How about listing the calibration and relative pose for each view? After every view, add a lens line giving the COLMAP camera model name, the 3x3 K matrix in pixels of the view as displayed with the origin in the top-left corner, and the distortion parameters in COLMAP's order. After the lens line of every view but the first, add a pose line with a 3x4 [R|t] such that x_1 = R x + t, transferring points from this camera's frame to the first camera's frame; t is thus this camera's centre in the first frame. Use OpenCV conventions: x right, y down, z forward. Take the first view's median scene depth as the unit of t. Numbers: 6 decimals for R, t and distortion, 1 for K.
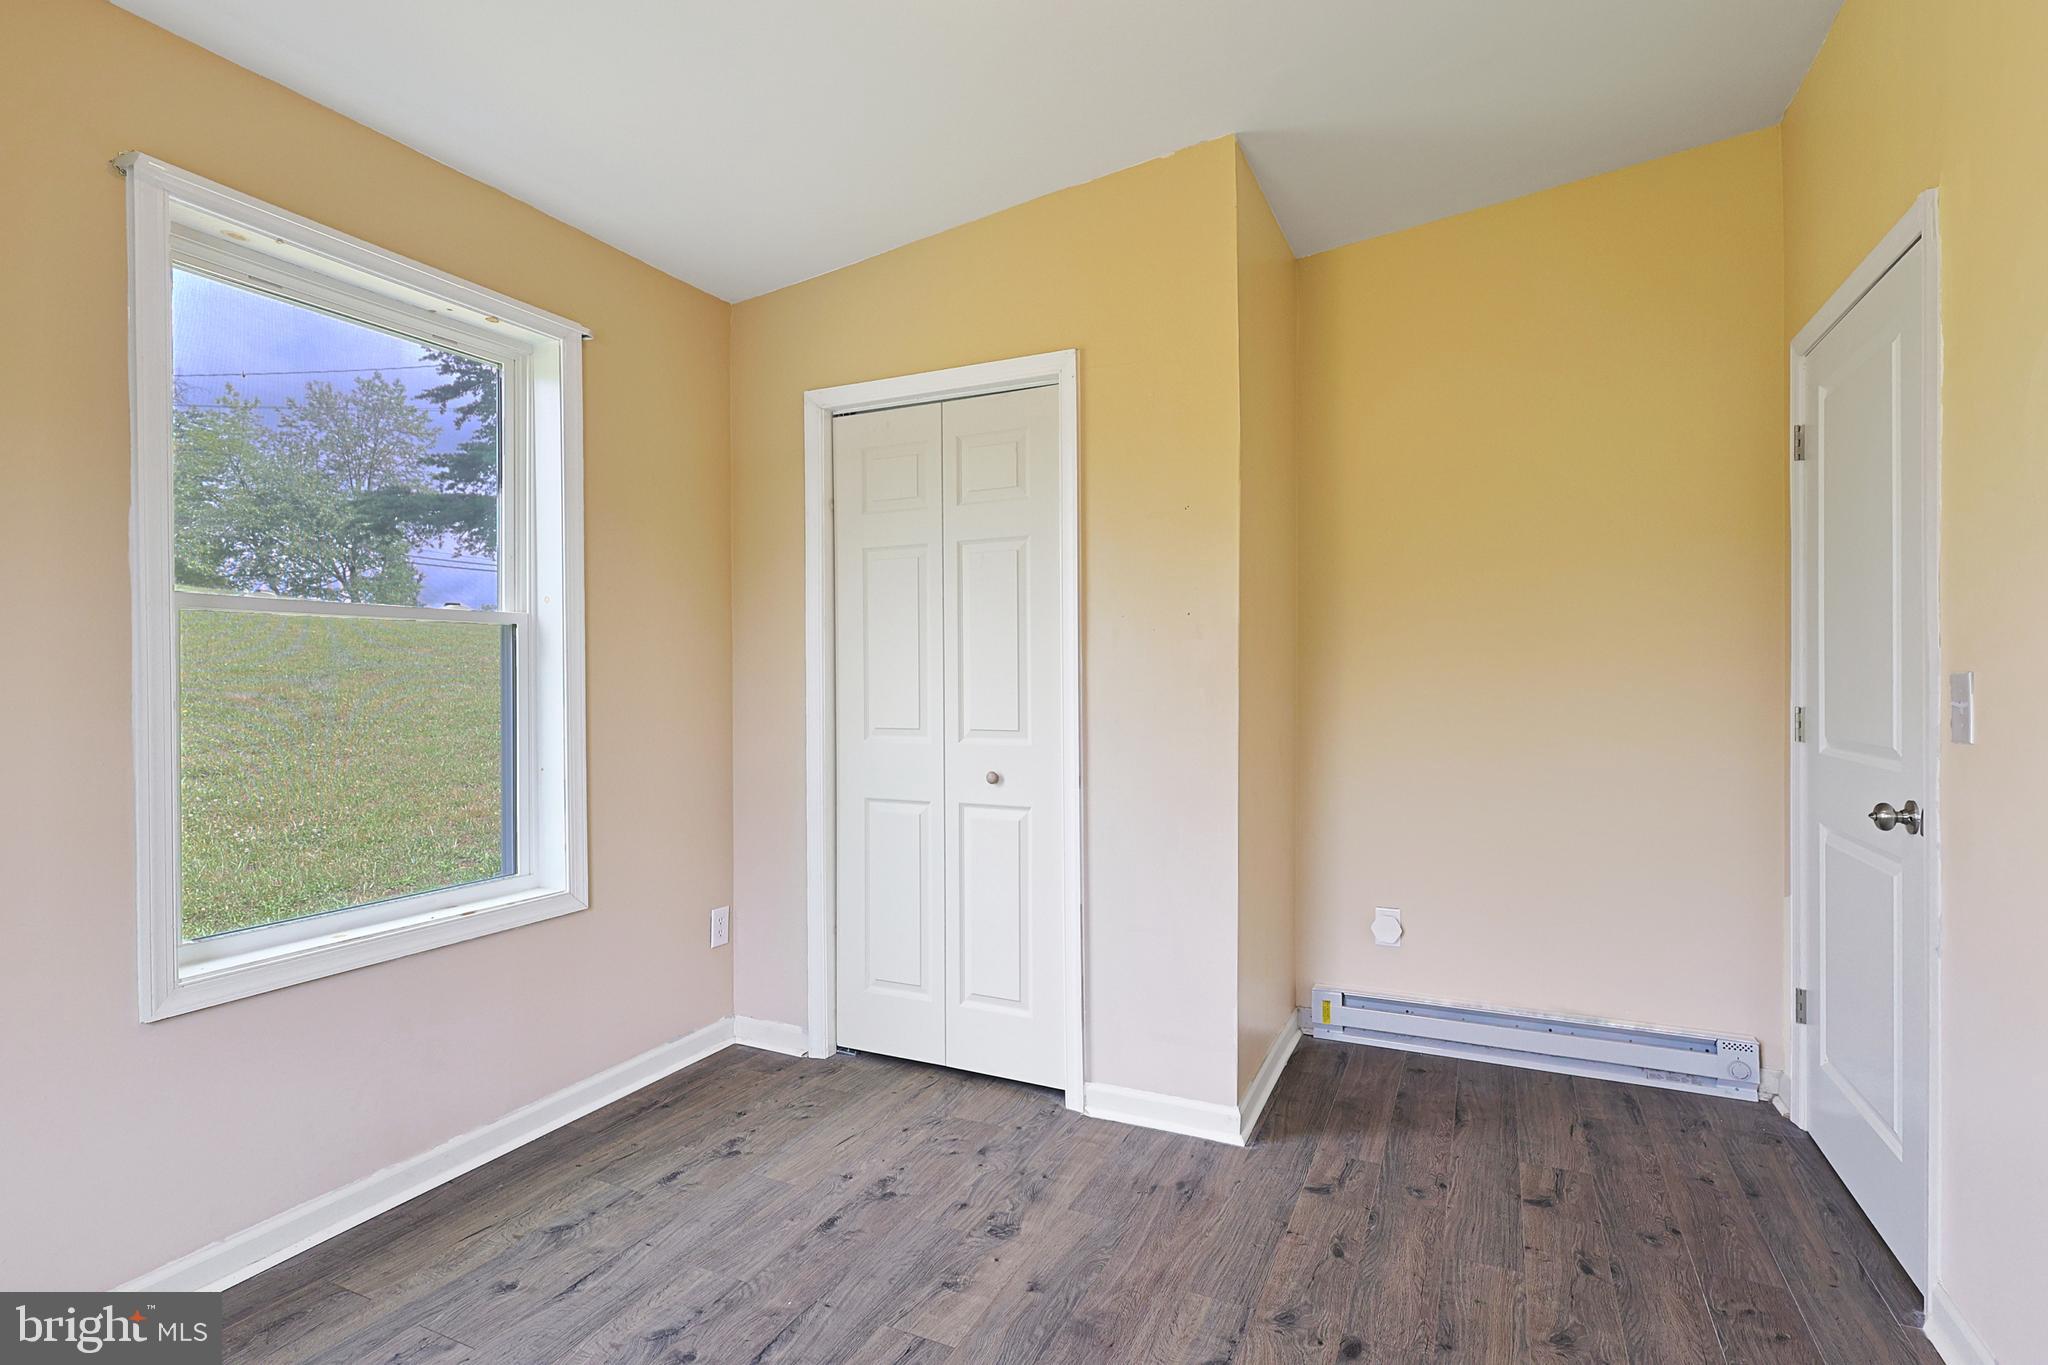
lens RADIAL K [[1010.4, 0, 1022.5], [0, 1010.4, 682.0], [0, 0, 1]] dist [0.002164, -0.000650]
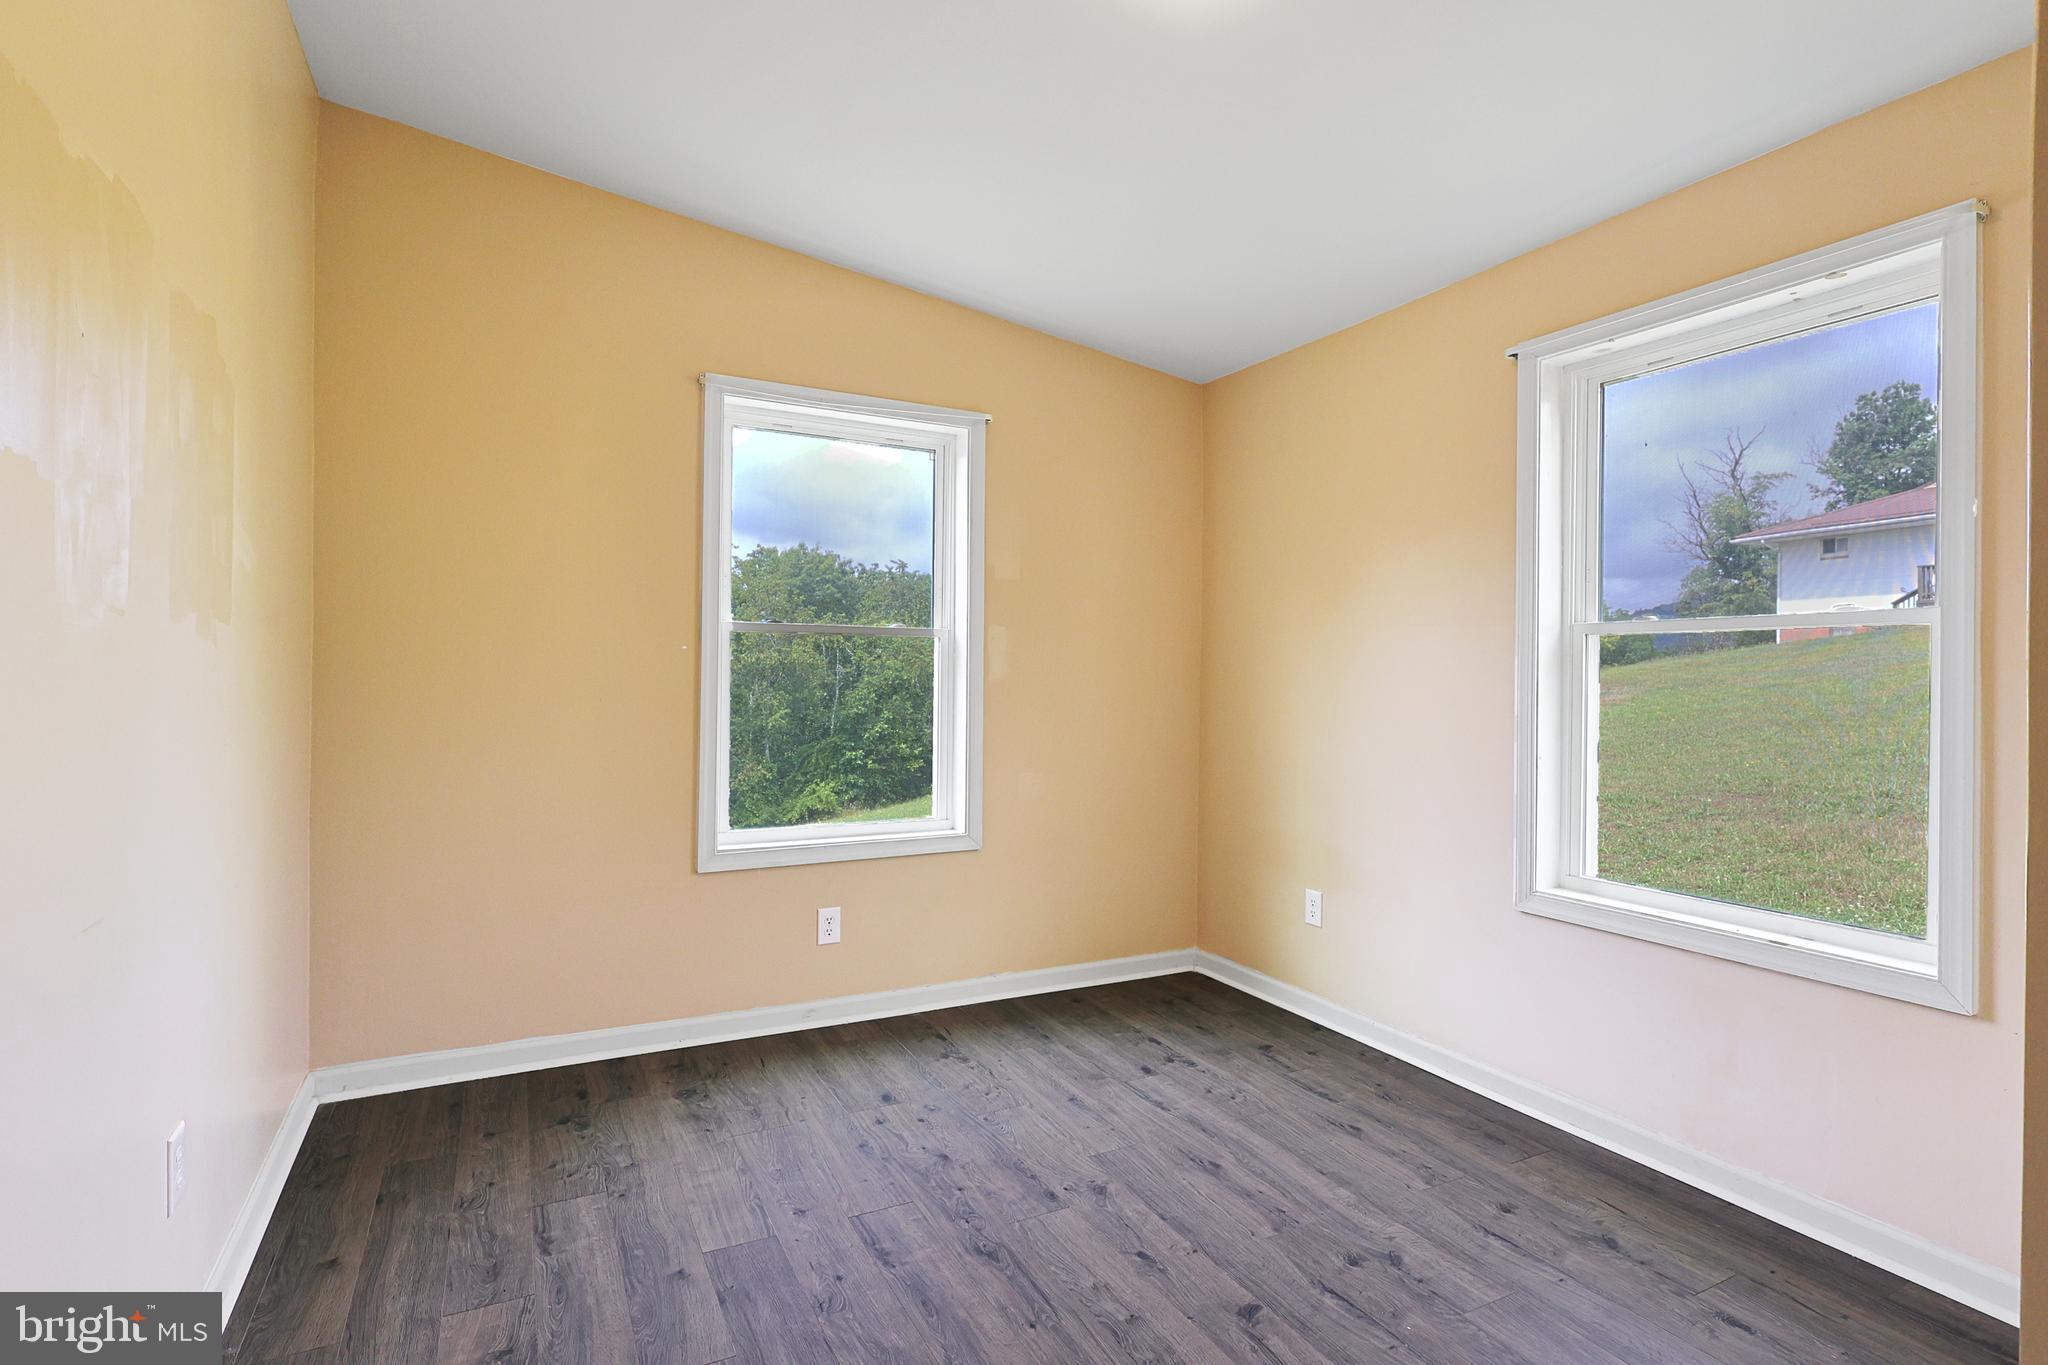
lens RADIAL K [[1010.4, 0, 1030.2], [0, 1010.4, 677.2], [0, 0, 1]] dist [0.002164, -0.000650]
pose [[-0.617563, -0.005234, -0.786504, 0.784612], [-0.009800, 0.999951, 0.001040, -0.012091], [0.786460, 0.008350, -0.617585, 1.341076]]
